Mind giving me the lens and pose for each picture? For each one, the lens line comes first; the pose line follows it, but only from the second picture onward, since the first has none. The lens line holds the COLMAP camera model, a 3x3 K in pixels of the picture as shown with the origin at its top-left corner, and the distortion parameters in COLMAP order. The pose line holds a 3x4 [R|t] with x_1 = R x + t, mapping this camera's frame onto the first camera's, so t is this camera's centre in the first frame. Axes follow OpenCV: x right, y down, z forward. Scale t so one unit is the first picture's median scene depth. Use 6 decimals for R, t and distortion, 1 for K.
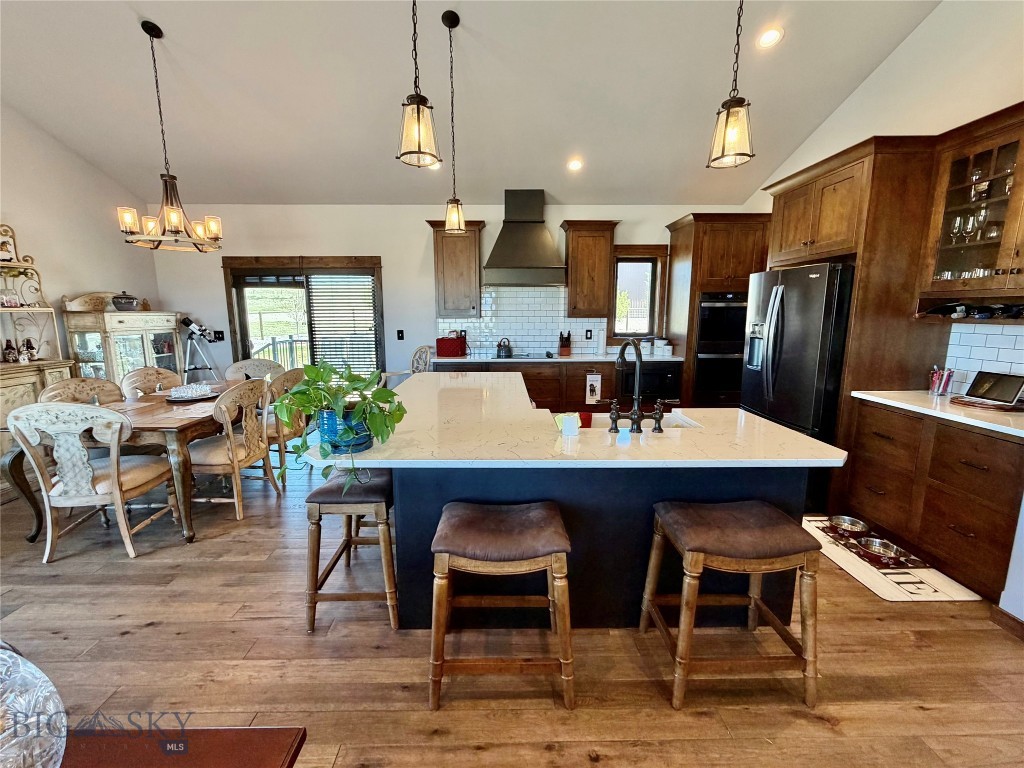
lens RADIAL K [[408.7, 0, 504.9], [0, 408.7, 377.0], [0, 0, 1]] dist [-0.000789, 0.000449]
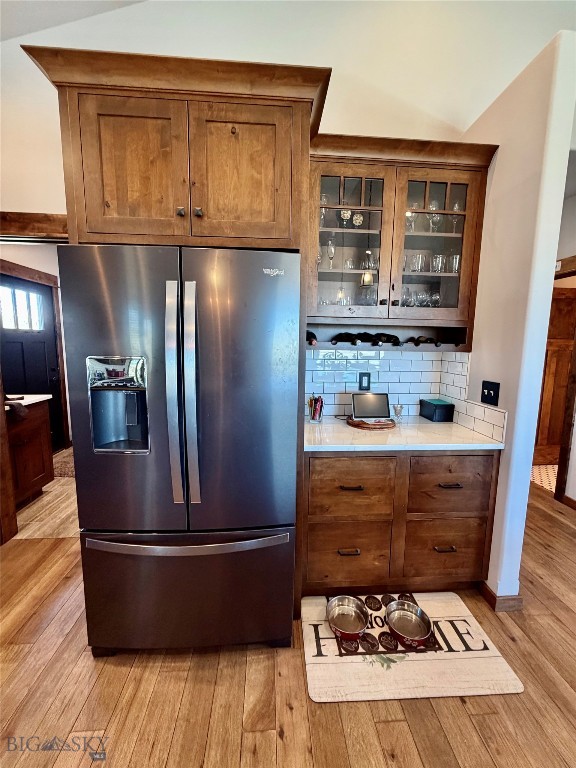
lens RADIAL K [[308.8, 0, 291.3], [0, 308.8, 380.2], [0, 0, 1]] dist [-0.002710, -0.000195]
pose [[-0.067366, -0.123761, 0.990023, 0.377726], [0.145497, 0.980451, 0.132464, -0.185173], [-0.987062, 0.152969, -0.048042, 1.219655]]
